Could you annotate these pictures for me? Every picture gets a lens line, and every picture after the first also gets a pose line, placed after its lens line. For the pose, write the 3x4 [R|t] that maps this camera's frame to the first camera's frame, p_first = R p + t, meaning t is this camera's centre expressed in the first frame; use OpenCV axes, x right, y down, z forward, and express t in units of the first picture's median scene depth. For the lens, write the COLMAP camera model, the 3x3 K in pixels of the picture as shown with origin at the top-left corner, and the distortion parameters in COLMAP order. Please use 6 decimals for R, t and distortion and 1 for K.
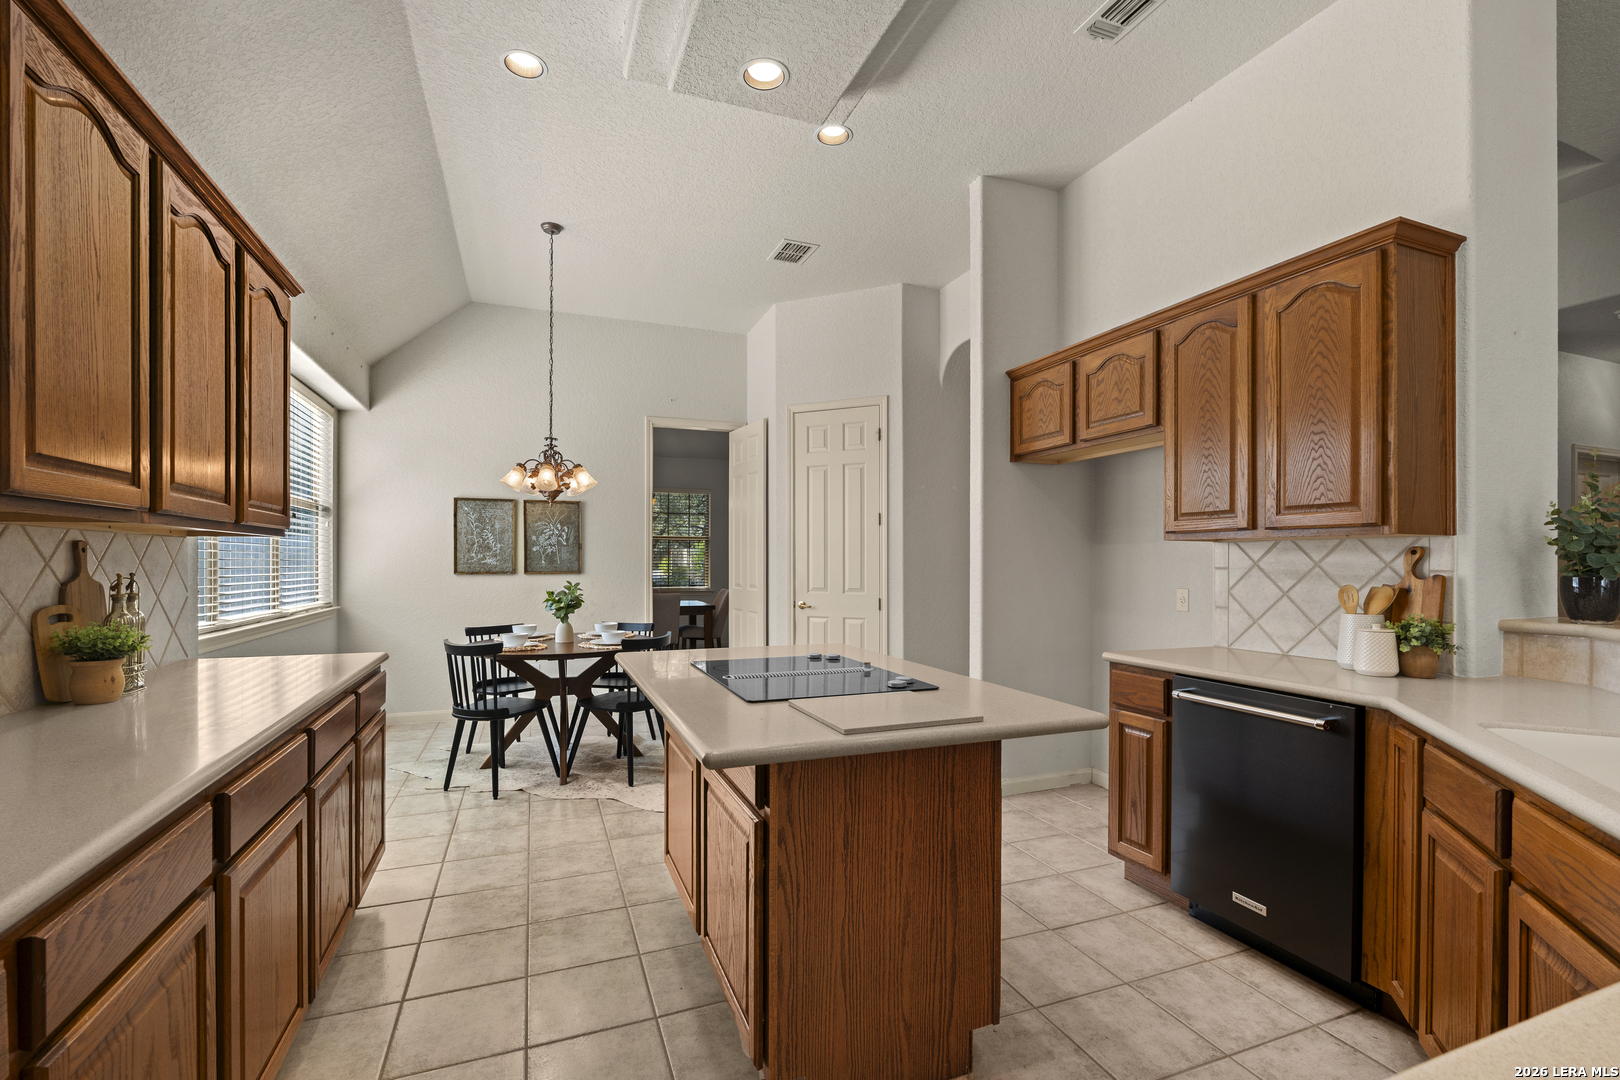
lens RADIAL K [[711.3, 0, 805.1], [0, 711.3, 555.1], [0, 0, 1]] dist [-0.004442, -0.000029]
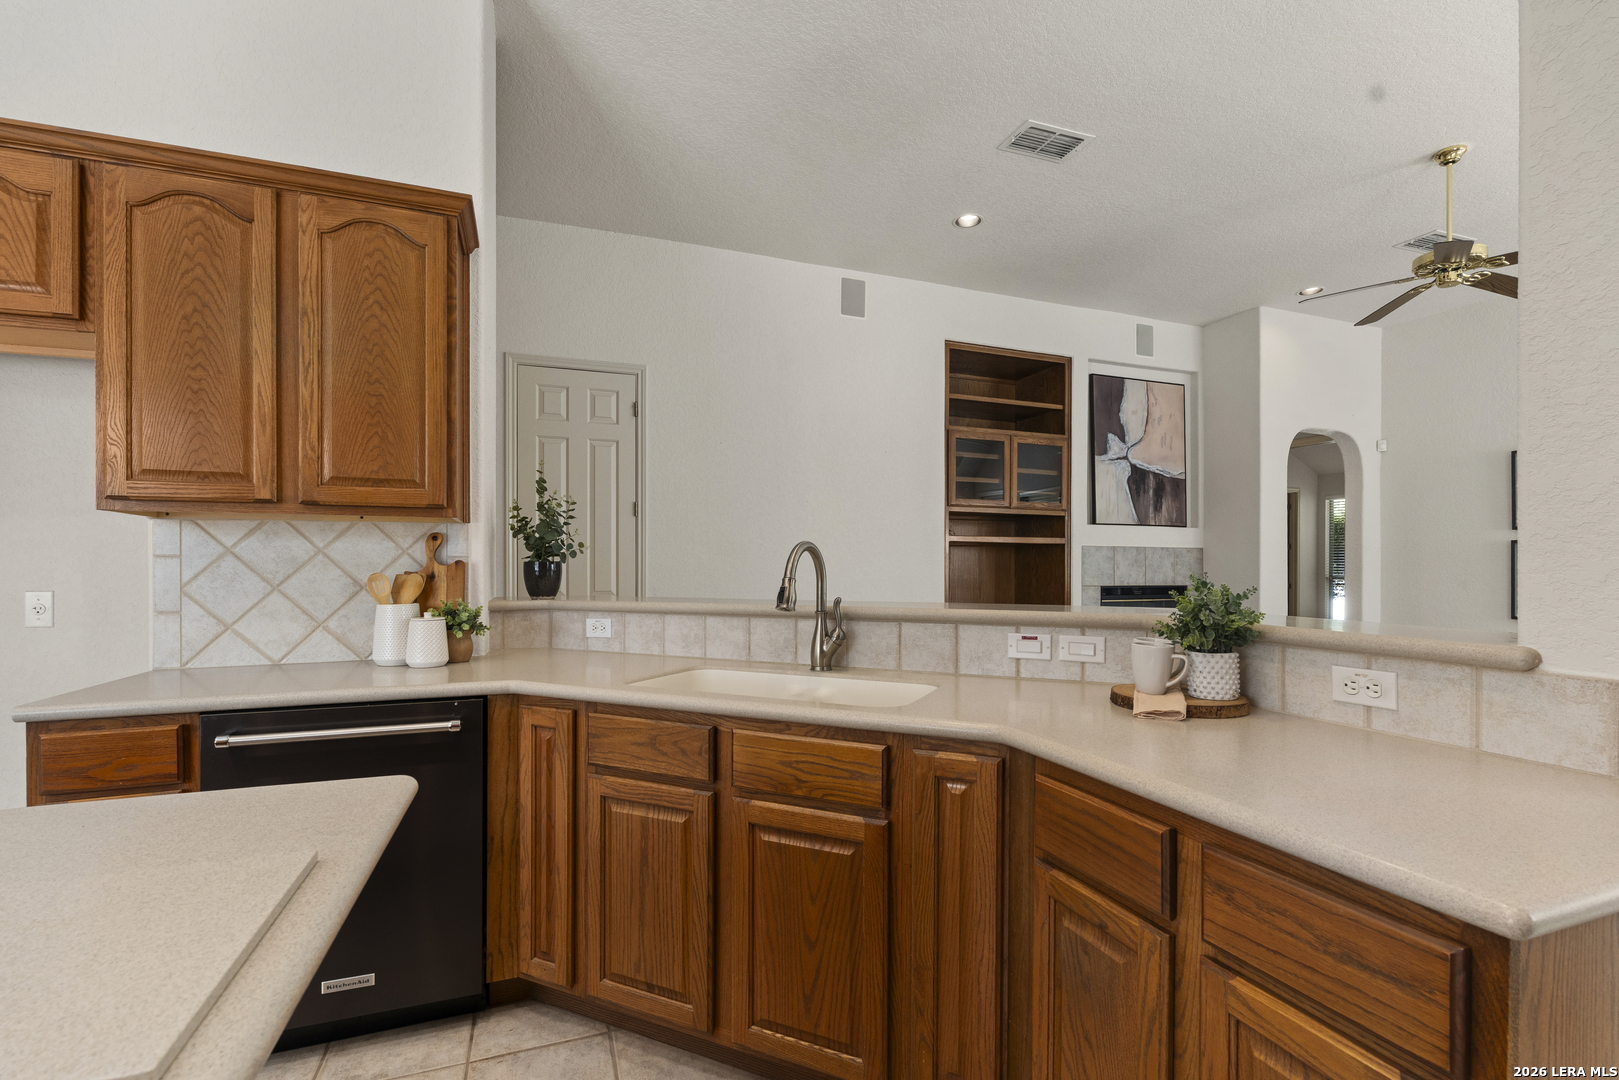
lens RADIAL K [[710.9, 0, 805.9], [0, 710.9, 570.7], [0, 0, 1]] dist [-0.004442, -0.000029]
pose [[0.015601, -0.007534, 0.999850, -0.118742], [-0.006078, 0.999952, 0.007629, 0.028295], [-0.999860, -0.006196, 0.015554, 0.428869]]
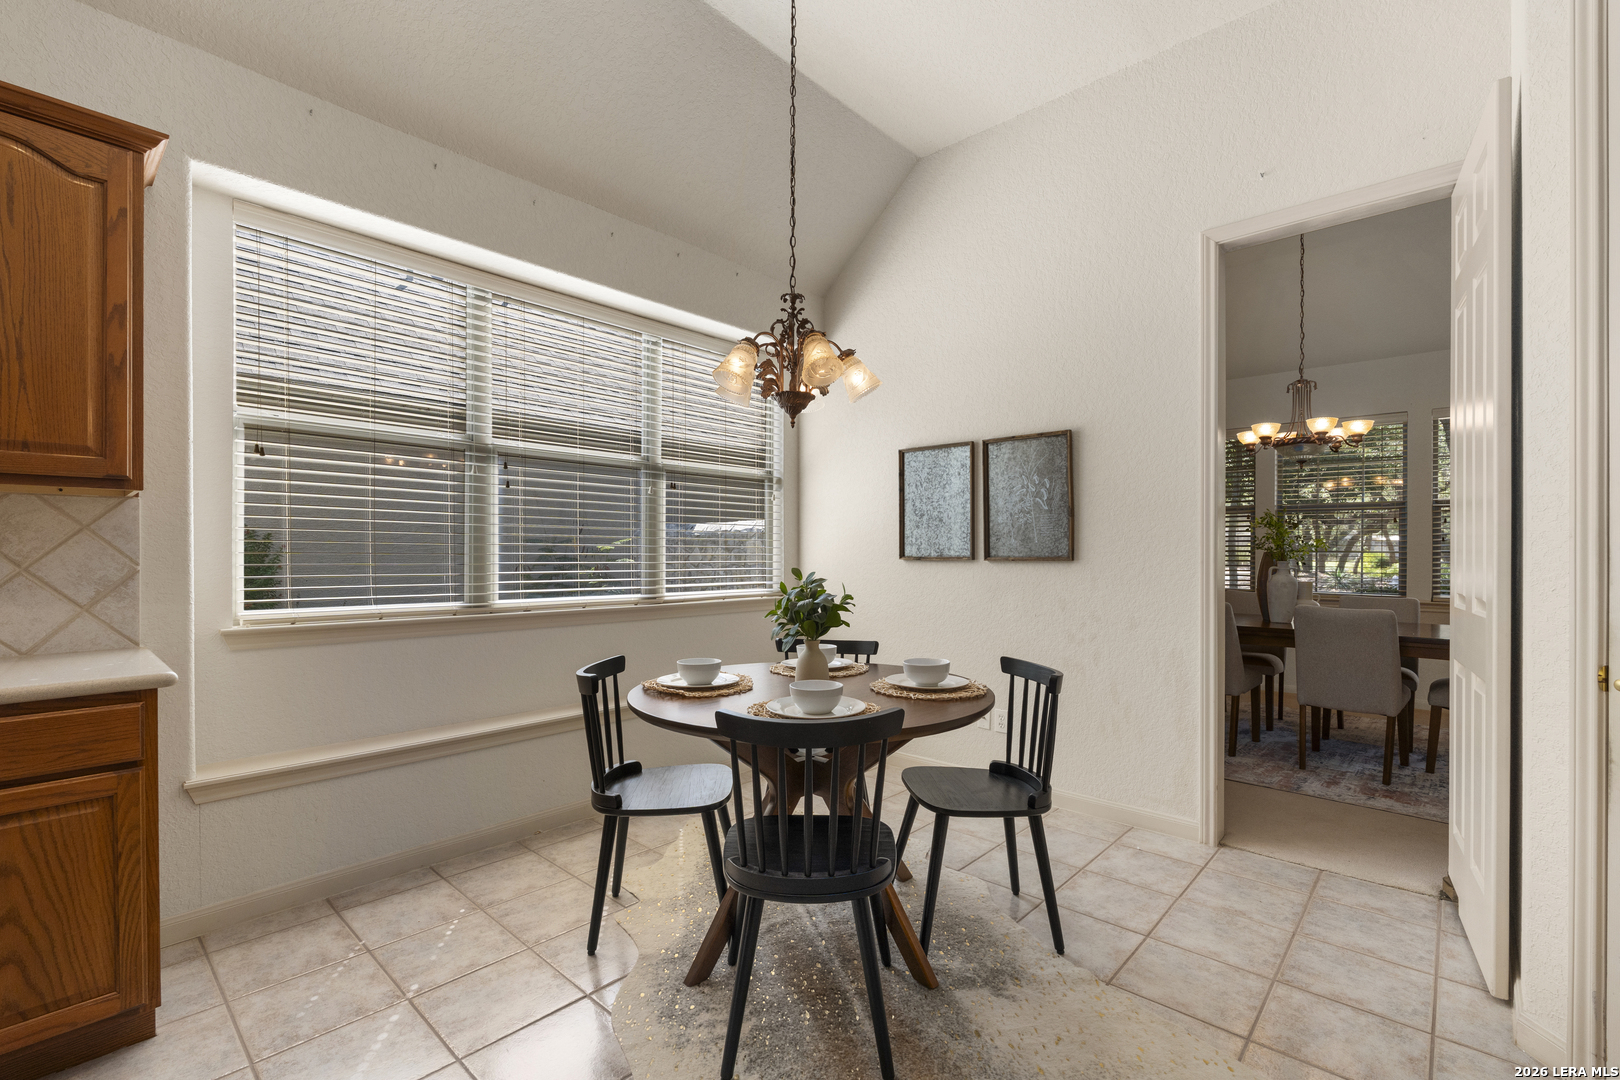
lens RADIAL K [[711.3, 0, 804.6], [0, 711.3, 553.8], [0, 0, 1]] dist [-0.004442, -0.000029]
pose [[0.441972, 0.000740, -0.897029, 0.203826], [0.005853, 0.999976, 0.003709, 0.040871], [0.897010, -0.006890, 0.441957, 1.336817]]
